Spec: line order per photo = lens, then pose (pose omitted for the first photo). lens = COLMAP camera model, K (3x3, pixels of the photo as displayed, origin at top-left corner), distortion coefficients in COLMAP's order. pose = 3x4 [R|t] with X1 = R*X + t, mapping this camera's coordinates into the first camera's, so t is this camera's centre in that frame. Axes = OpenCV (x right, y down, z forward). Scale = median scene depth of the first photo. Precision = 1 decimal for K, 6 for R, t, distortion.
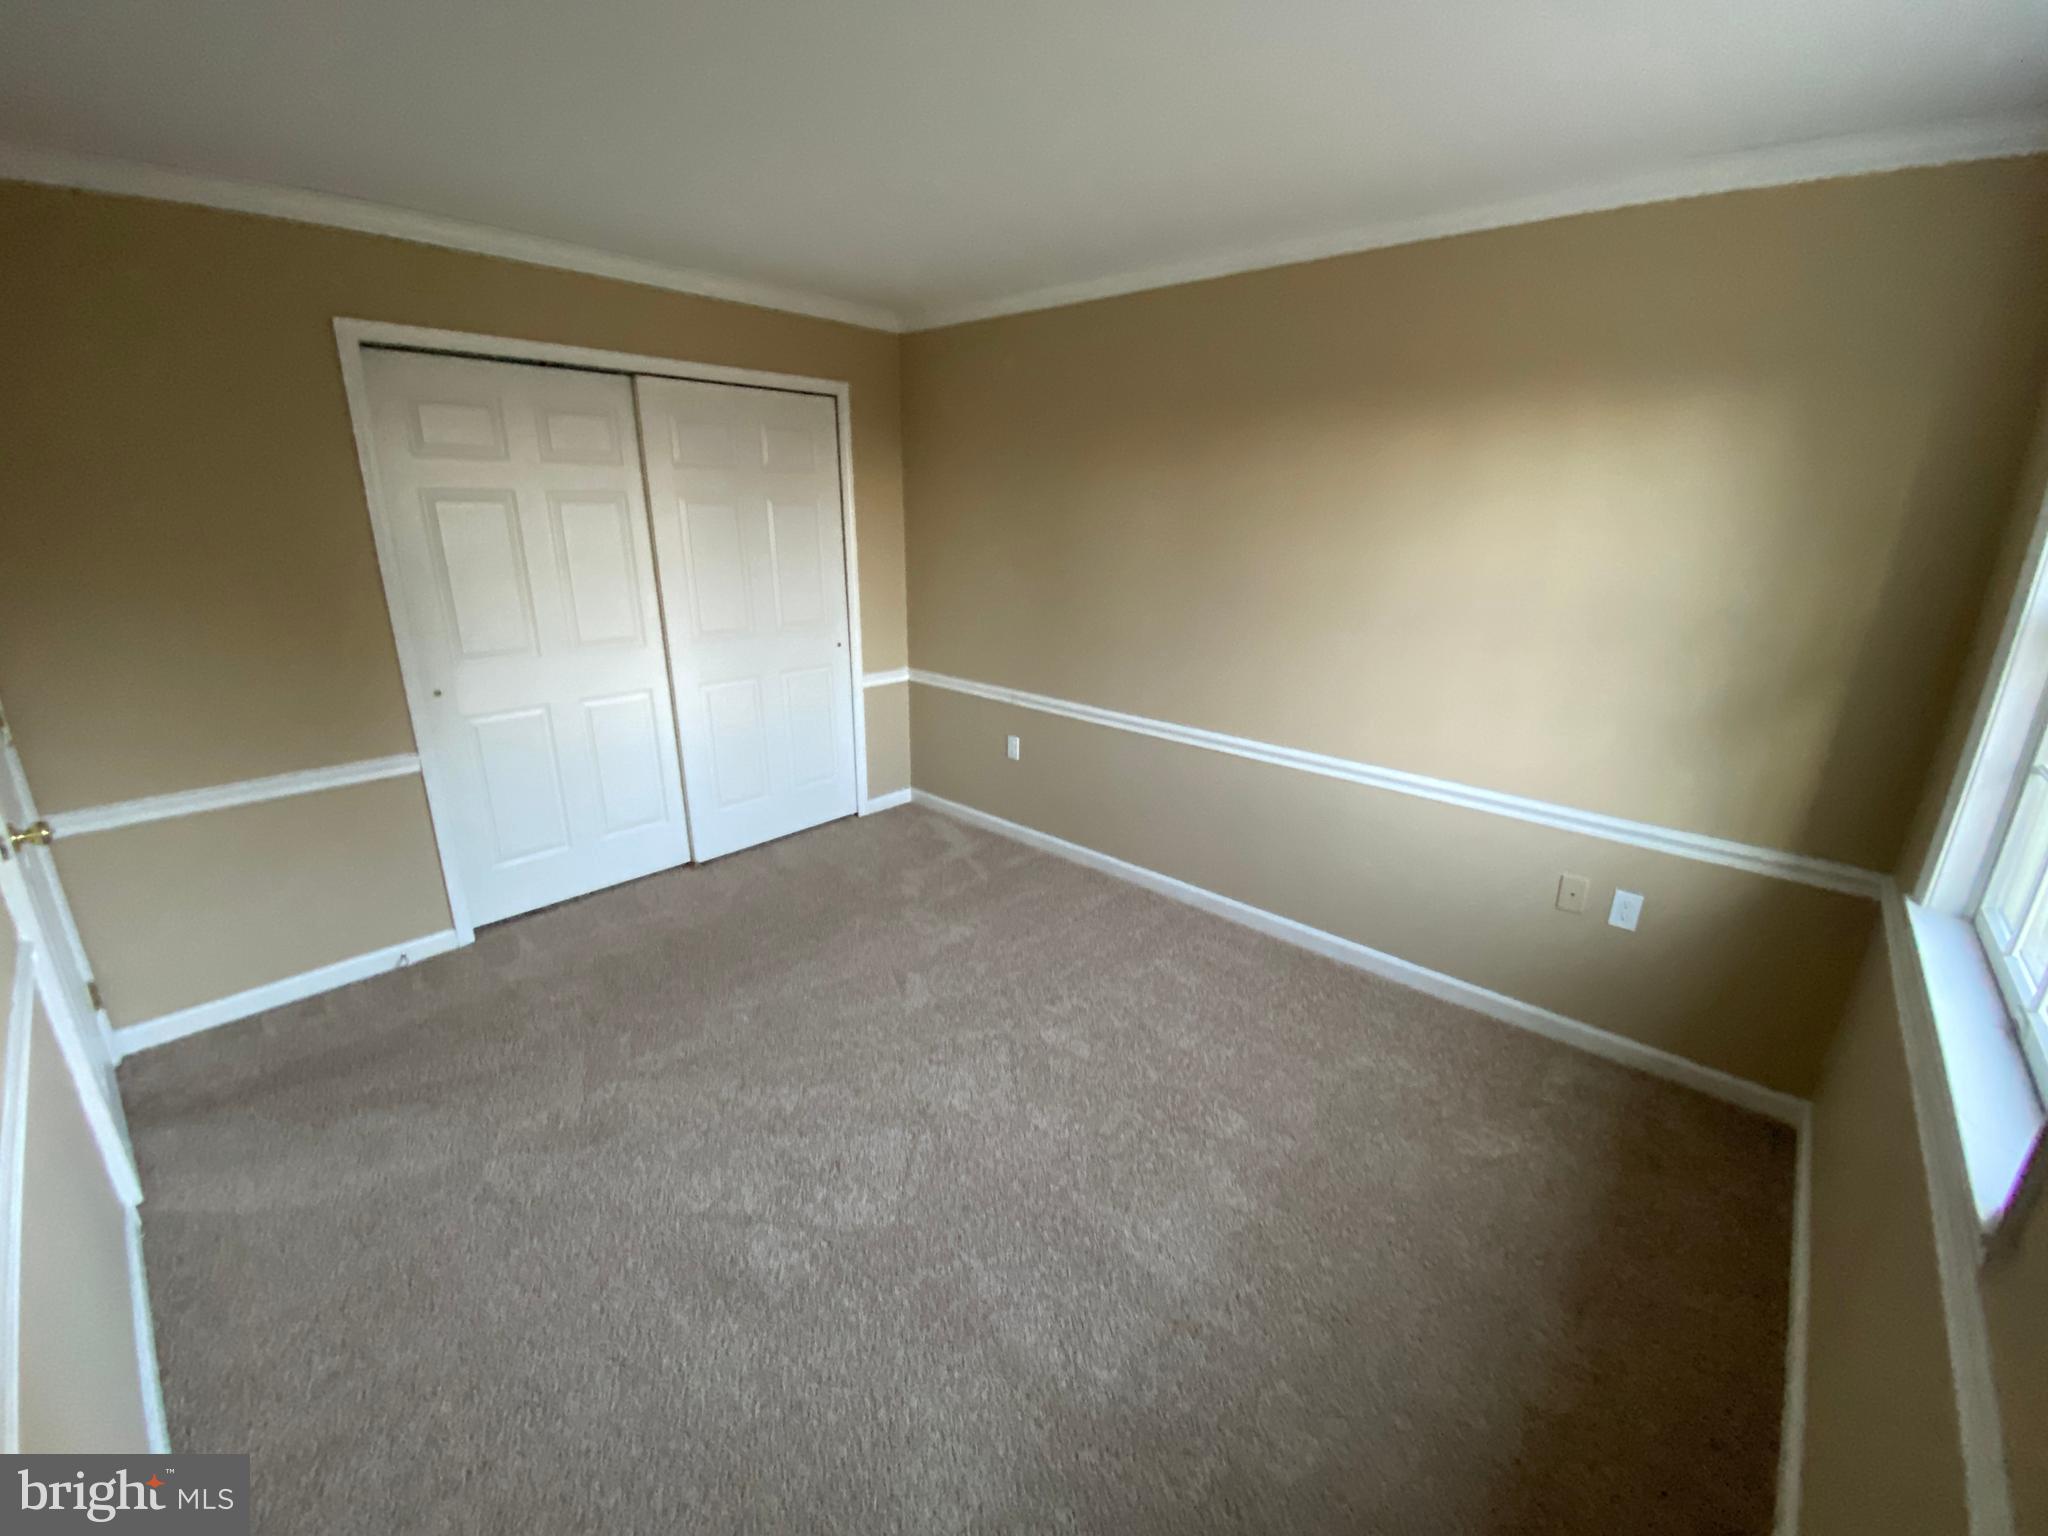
lens RADIAL K [[823.1, 0, 1016.8], [0, 823.1, 763.3], [0, 0, 1]] dist [0.037031, -0.031854]
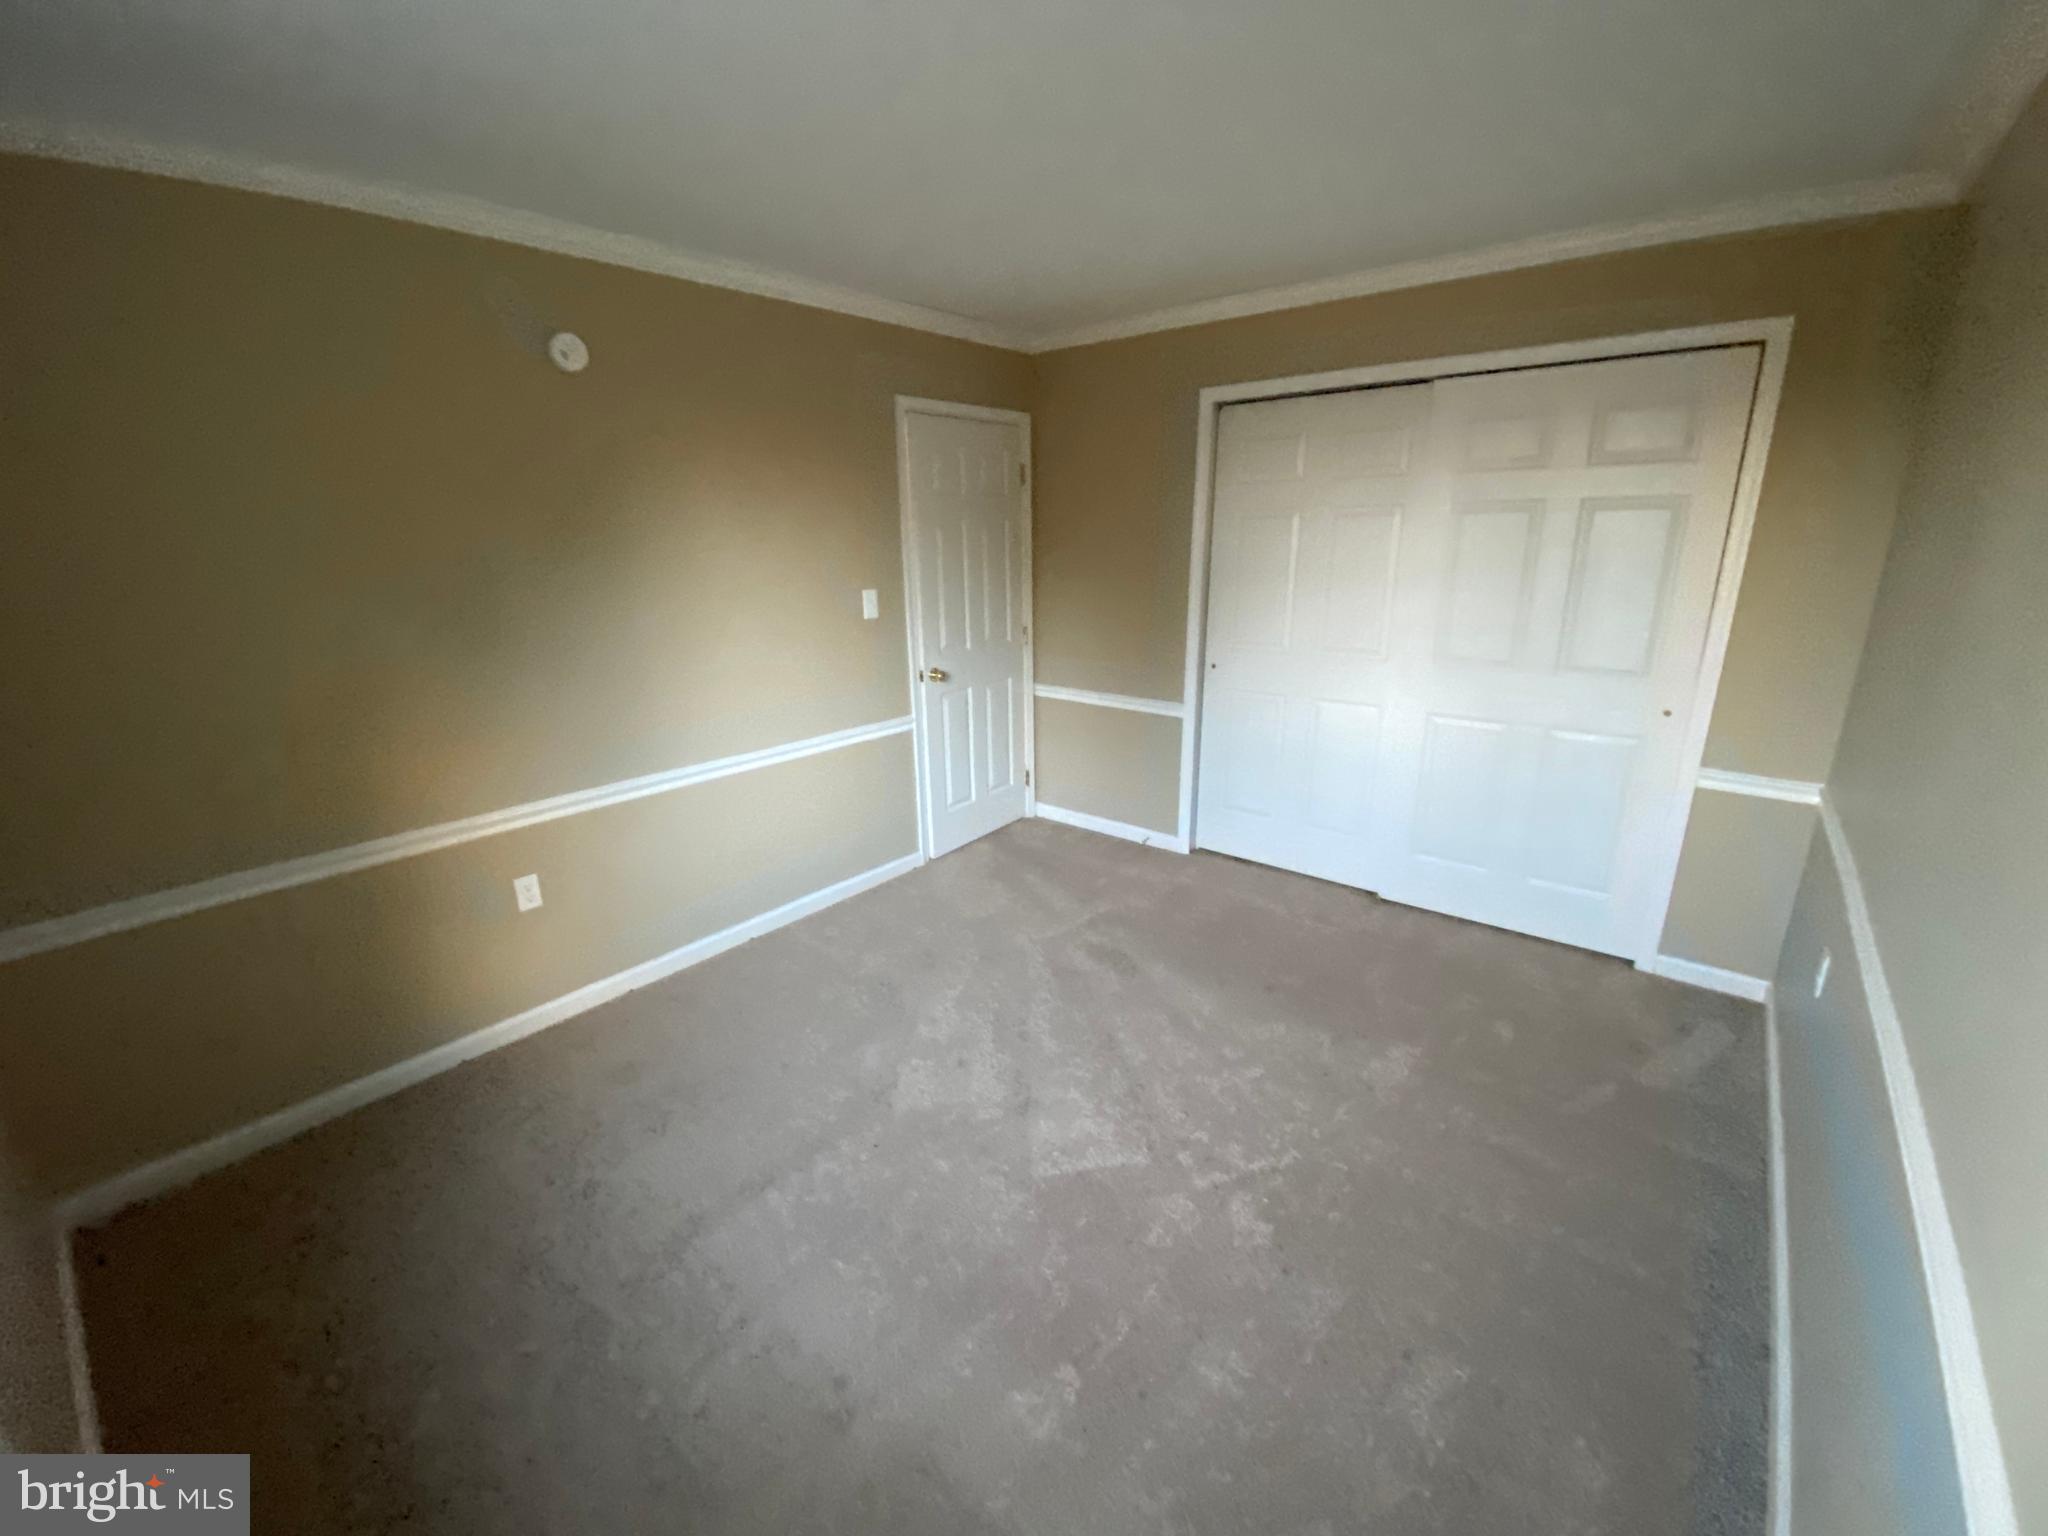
lens RADIAL K [[823.1, 0, 1016.8], [0, 823.1, 763.3], [0, 0, 1]] dist [0.037031, -0.031854]
pose [[0.053277, 0.269234, -0.961600, 0.516844], [-0.278430, 0.928783, 0.244620, -0.154027], [0.958978, 0.254706, 0.124445, 0.512702]]
